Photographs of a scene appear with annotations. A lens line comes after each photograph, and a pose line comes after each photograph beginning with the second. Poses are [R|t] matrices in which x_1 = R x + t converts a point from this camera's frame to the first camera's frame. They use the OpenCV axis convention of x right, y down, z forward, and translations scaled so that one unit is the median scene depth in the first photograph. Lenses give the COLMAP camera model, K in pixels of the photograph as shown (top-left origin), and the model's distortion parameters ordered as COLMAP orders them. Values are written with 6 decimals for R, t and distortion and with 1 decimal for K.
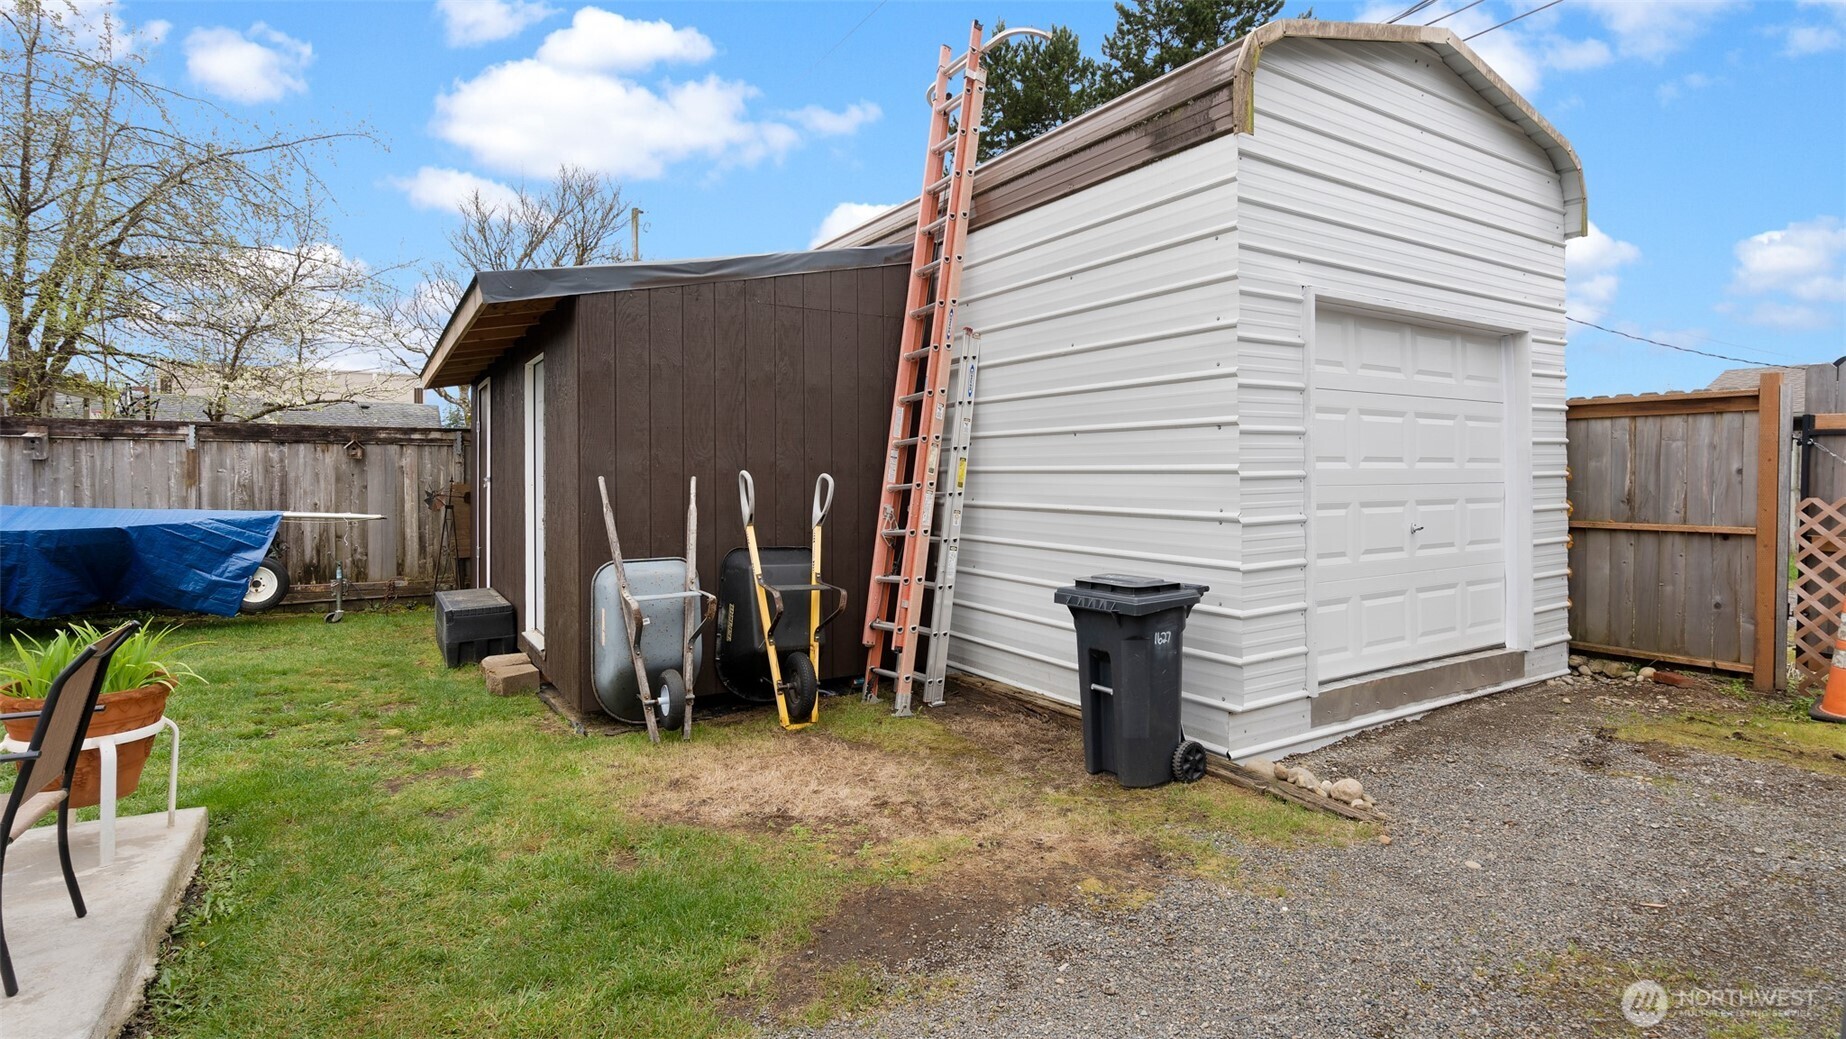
lens RADIAL K [[811.5, 0, 927.2], [0, 811.5, 504.9], [0, 0, 1]] dist [-0.012143, 0.006408]
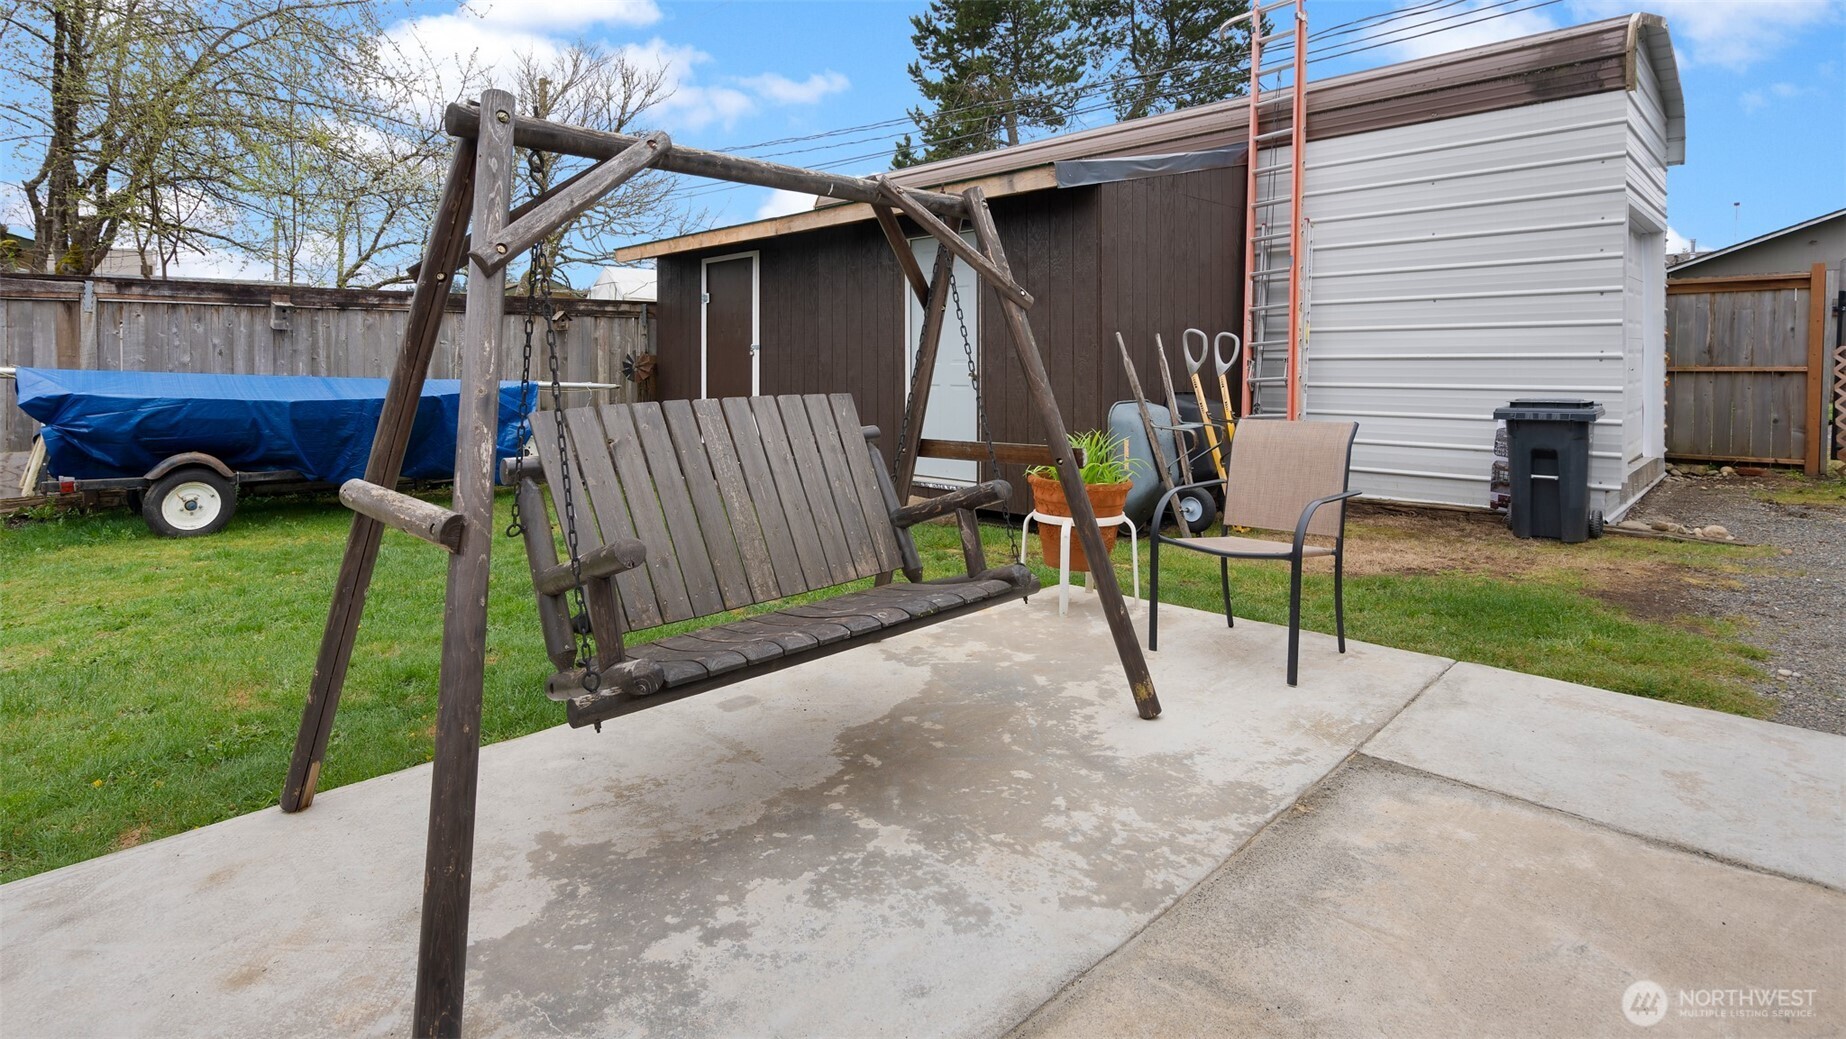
lens RADIAL K [[798.3, 0, 921.5], [0, 798.3, 396.5], [0, 0, 1]] dist [-0.012168, 0.000579]
pose [[0.981321, -0.018213, 0.191514, -0.779132], [0.016322, 0.999801, 0.011447, 0.036067], [-0.191684, -0.008107, 0.981423, -0.105183]]
